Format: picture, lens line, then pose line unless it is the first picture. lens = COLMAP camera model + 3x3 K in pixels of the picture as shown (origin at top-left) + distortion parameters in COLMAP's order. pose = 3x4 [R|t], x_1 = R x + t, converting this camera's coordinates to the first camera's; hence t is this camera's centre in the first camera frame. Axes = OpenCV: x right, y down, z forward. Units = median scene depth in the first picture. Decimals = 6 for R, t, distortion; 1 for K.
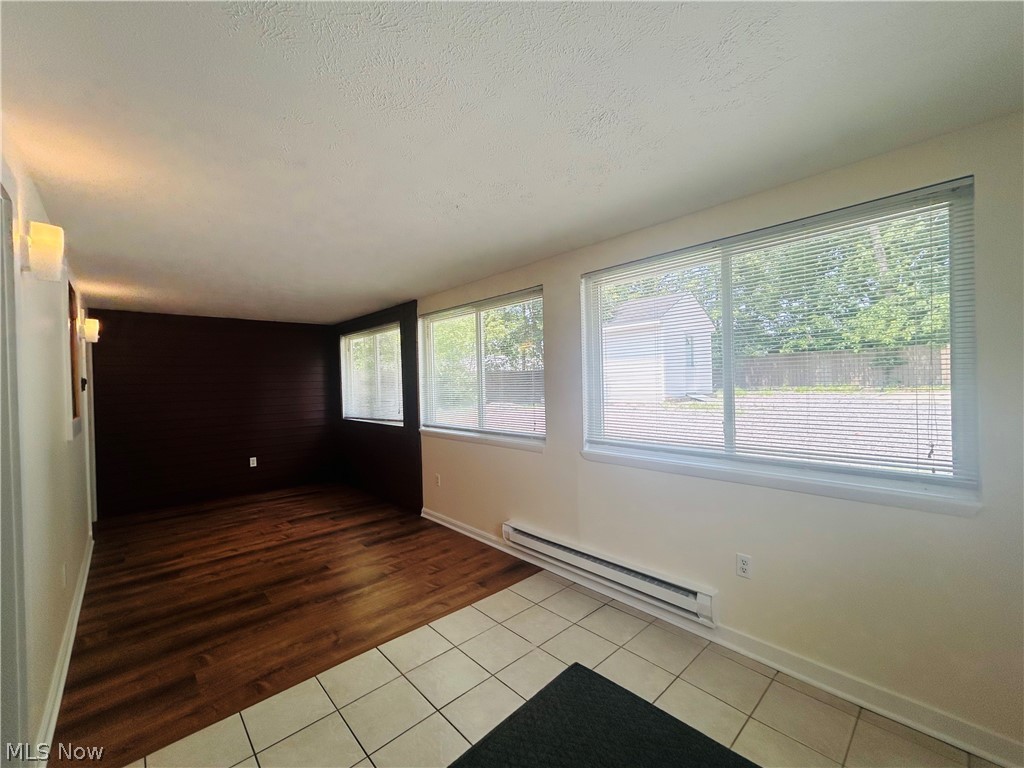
lens RADIAL K [[416.3, 0, 511.4], [0, 416.3, 385.6], [0, 0, 1]] dist [0.002756, 0.000370]
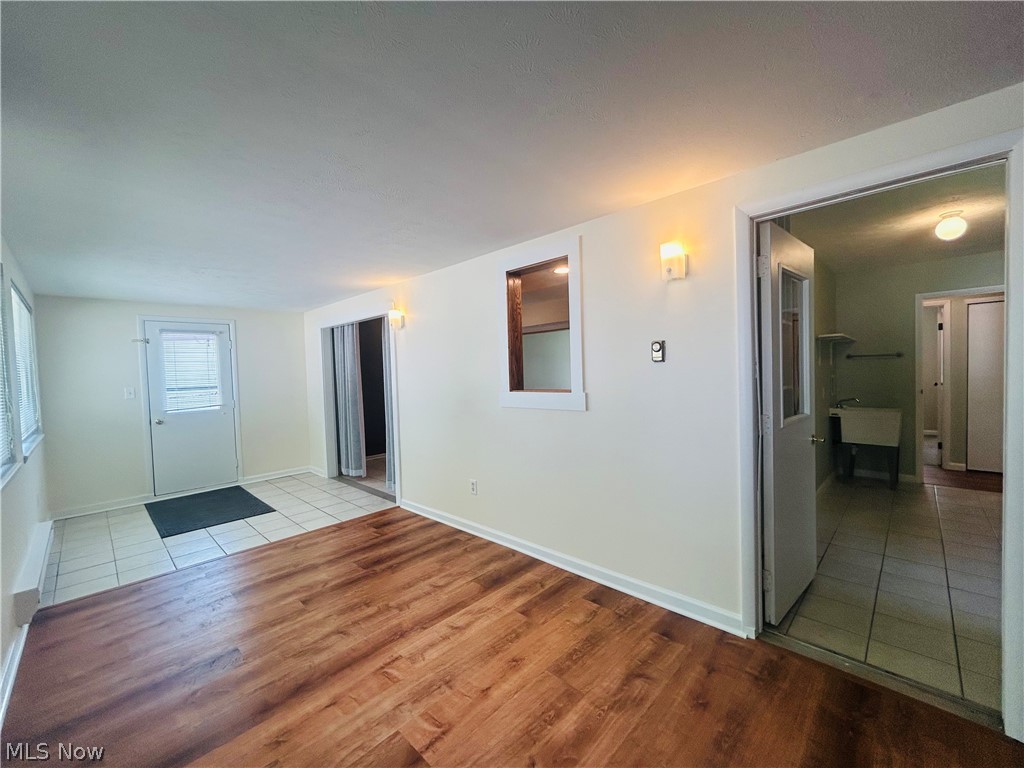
lens RADIAL K [[416.3, 0, 514.0], [0, 416.3, 383.5], [0, 0, 1]] dist [0.002756, 0.000370]
pose [[-0.997413, 0.049479, -0.052138, -0.811647], [0.047843, 0.998336, 0.032177, 0.013951], [0.053644, 0.029600, -0.998121, 1.778989]]
